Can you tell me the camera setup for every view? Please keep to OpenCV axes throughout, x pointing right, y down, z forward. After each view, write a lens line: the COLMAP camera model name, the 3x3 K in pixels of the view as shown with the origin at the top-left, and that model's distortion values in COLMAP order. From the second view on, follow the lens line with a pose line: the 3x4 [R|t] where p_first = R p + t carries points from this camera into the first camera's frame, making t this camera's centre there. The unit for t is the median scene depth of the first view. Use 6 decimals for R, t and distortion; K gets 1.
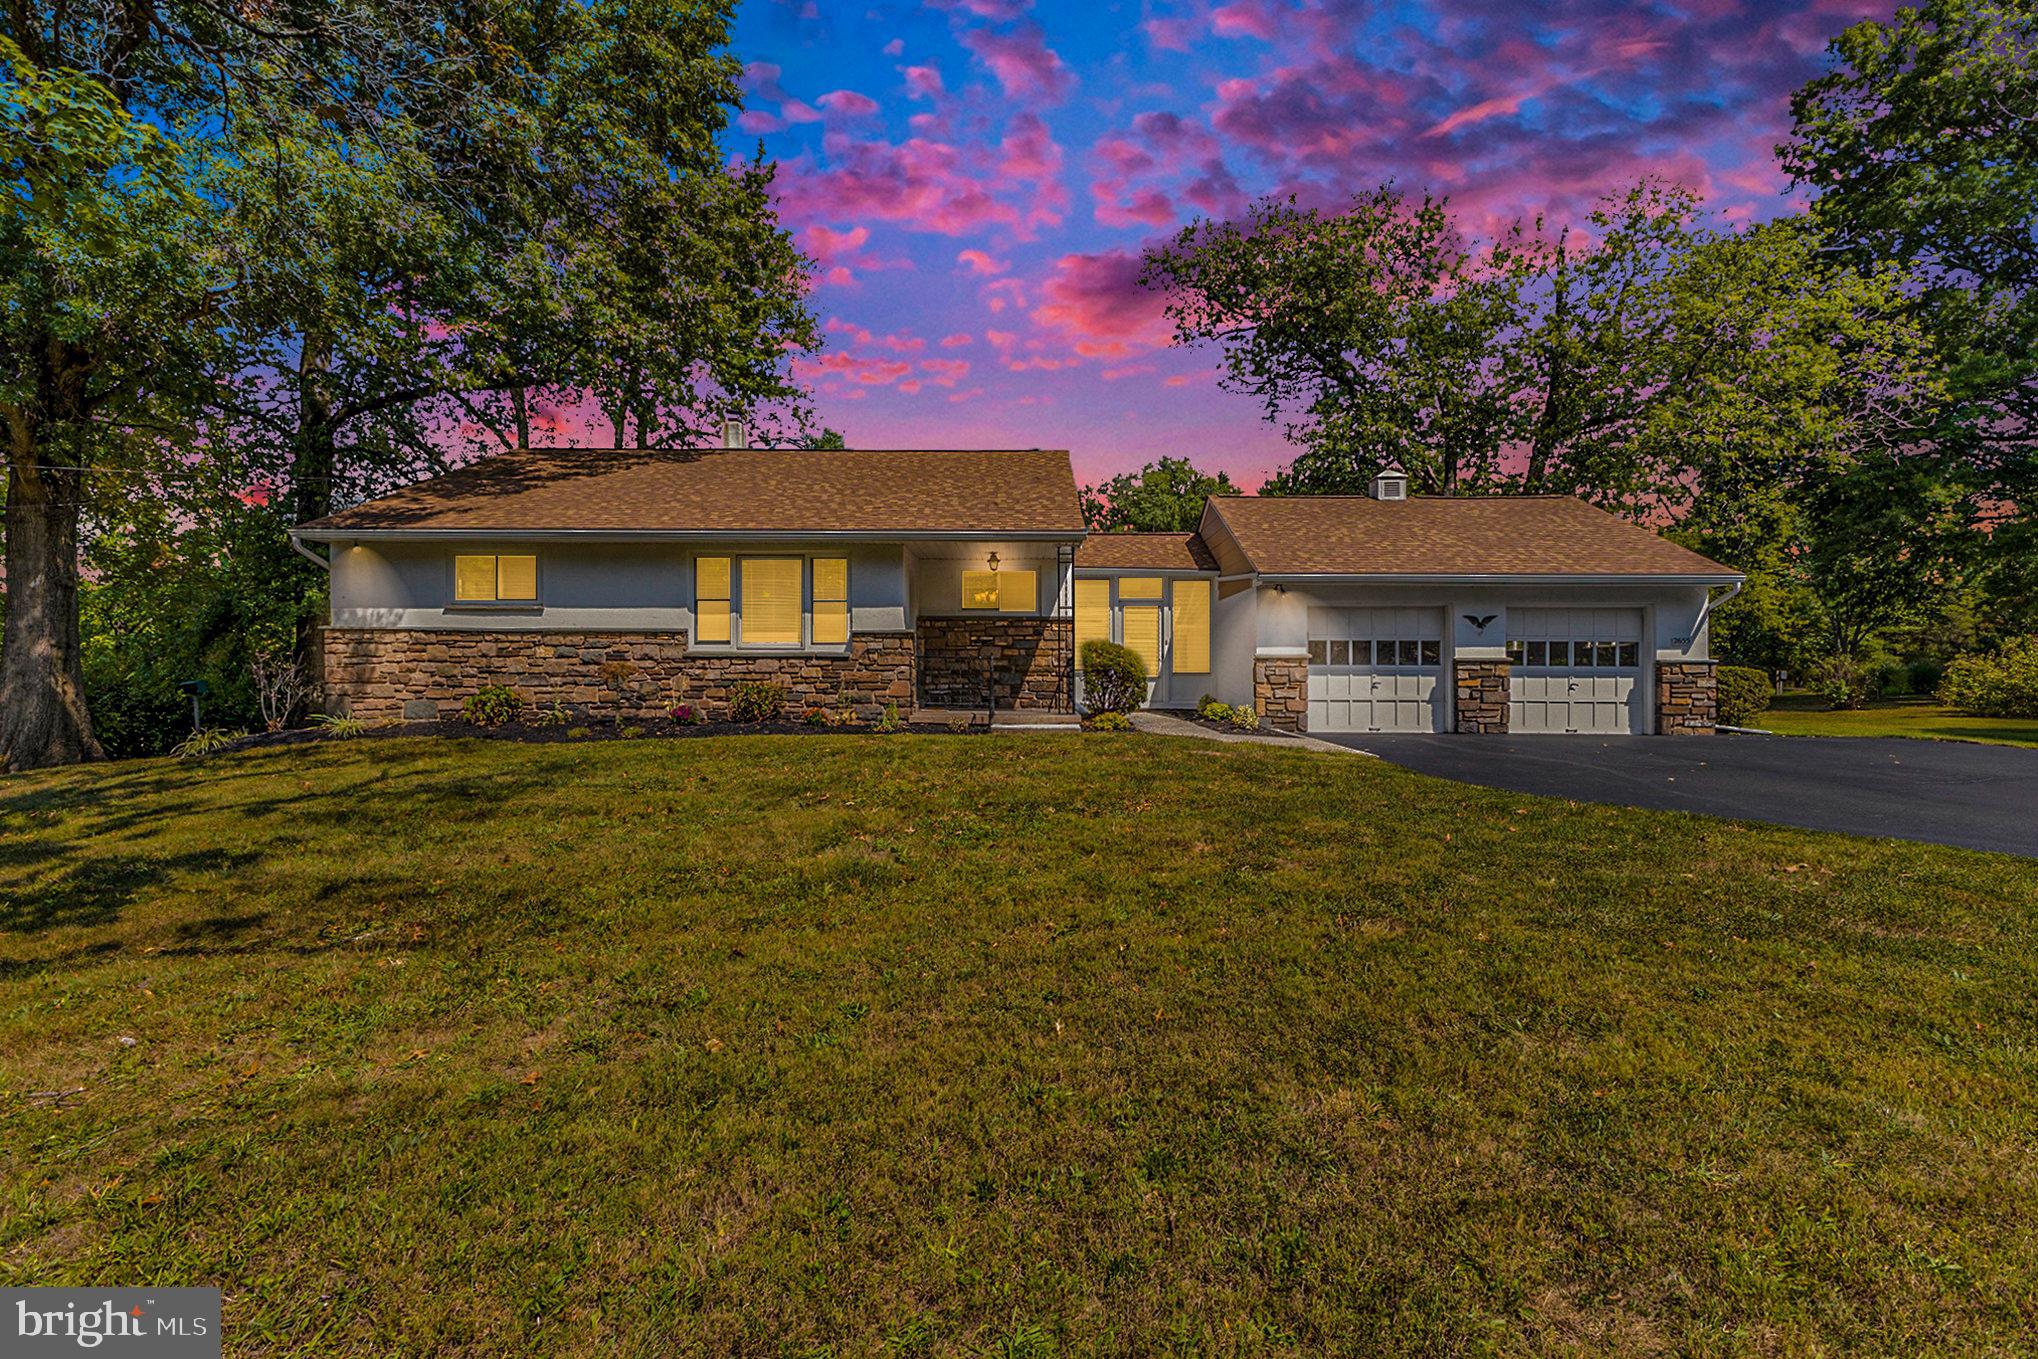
lens RADIAL K [[903.2, 0, 1015.7], [0, 903.2, 692.4], [0, 0, 1]] dist [0.000288, 0.000018]
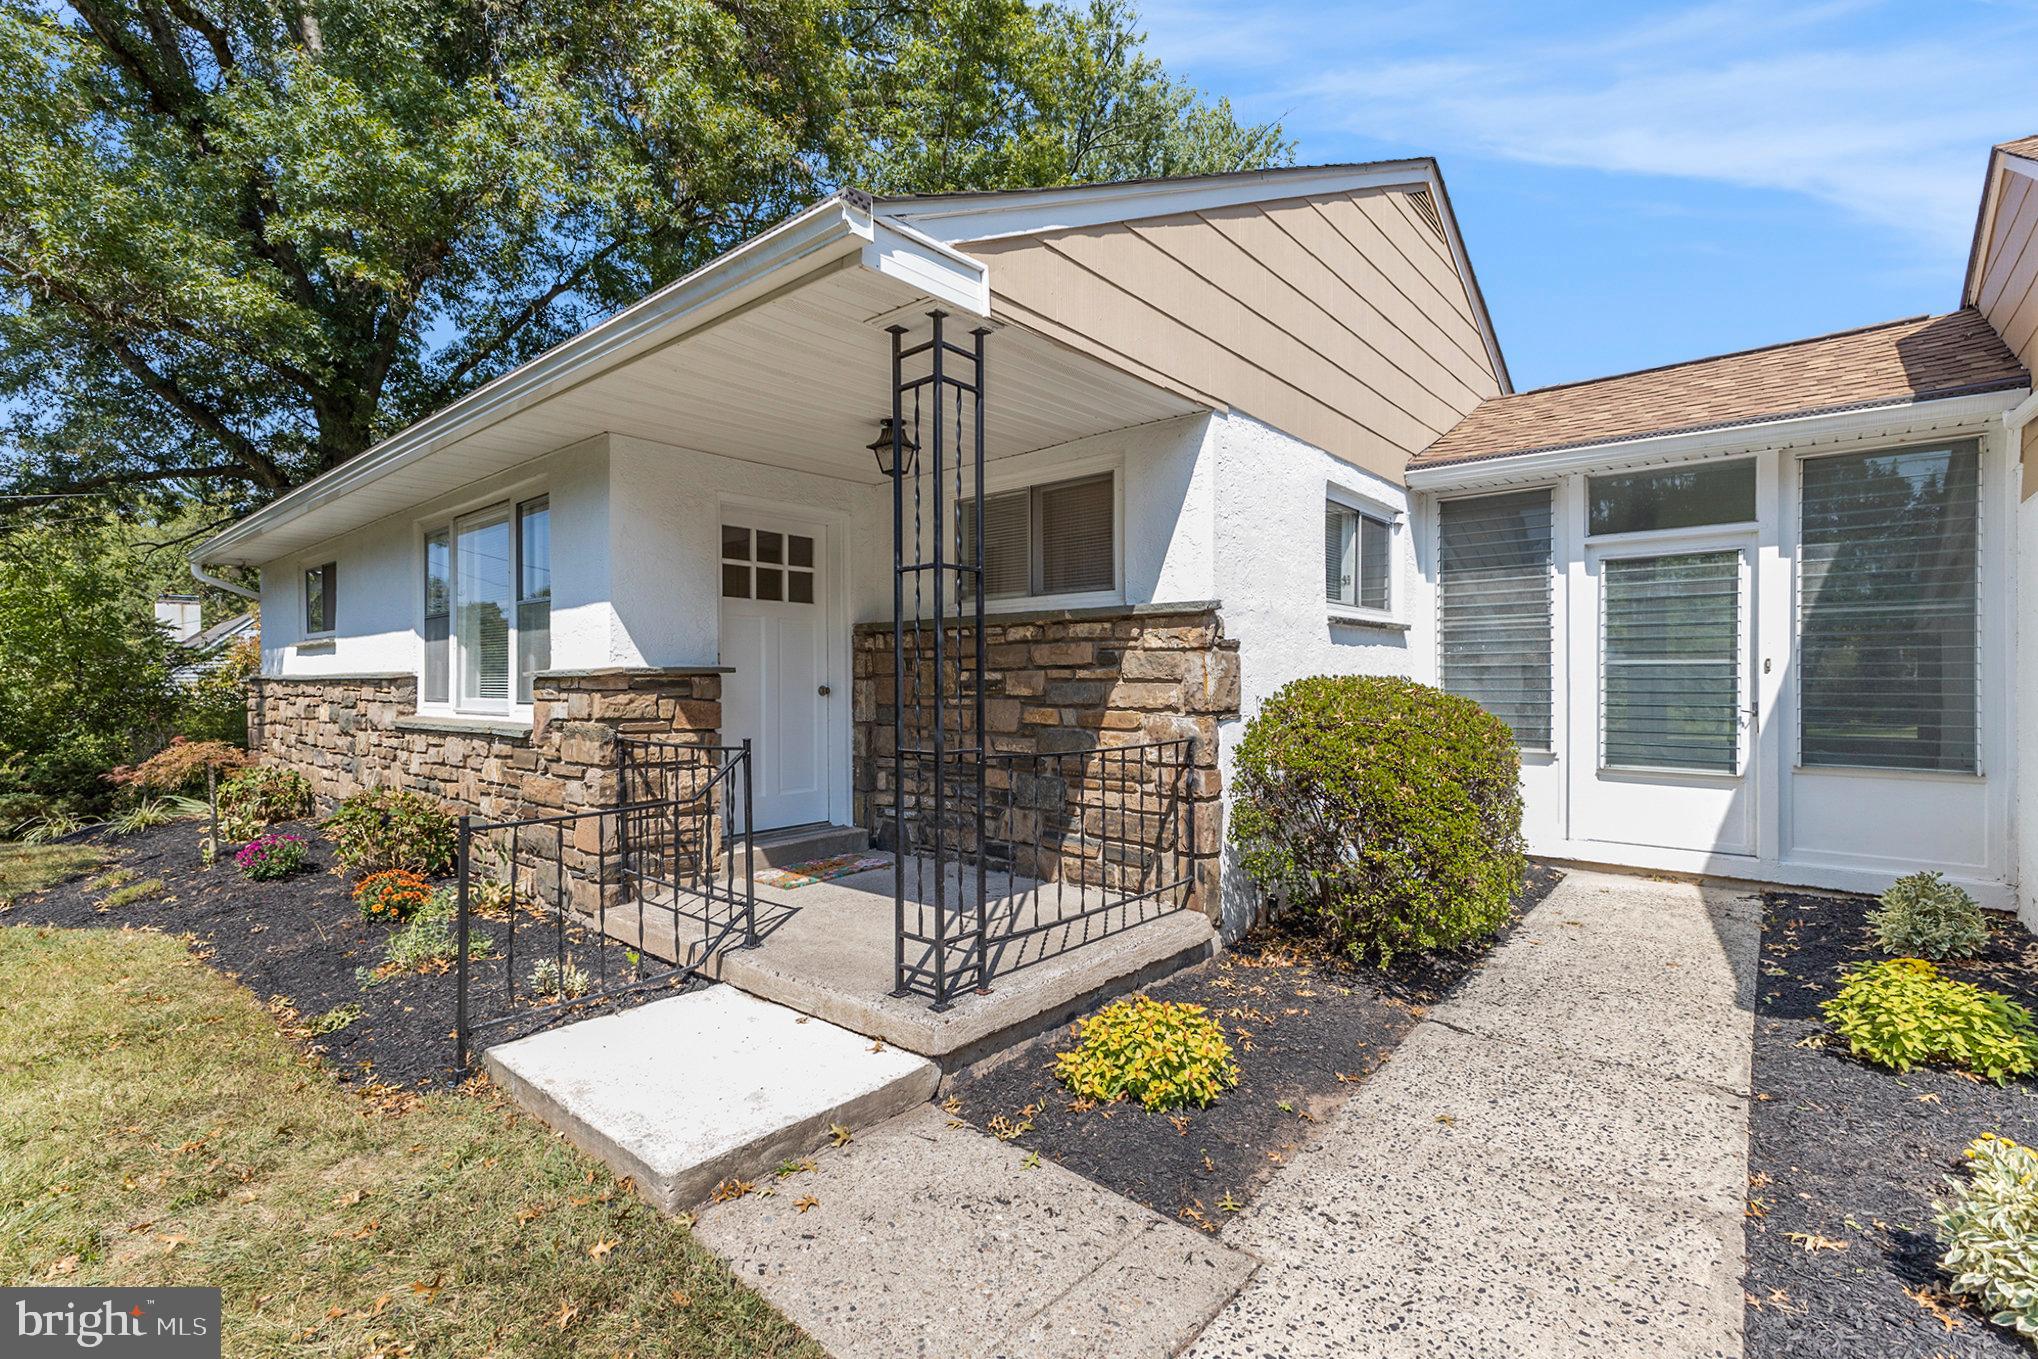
lens RADIAL K [[903.2, 0, 1015.7], [0, 903.2, 692.4], [0, 0, 1]] dist [0.000288, 0.000018]
pose [[0.751760, 0.003720, -0.659427, 0.213612], [-0.007381, 0.999969, -0.002774, -0.052629], [0.659396, 0.006953, 0.751764, 0.735444]]
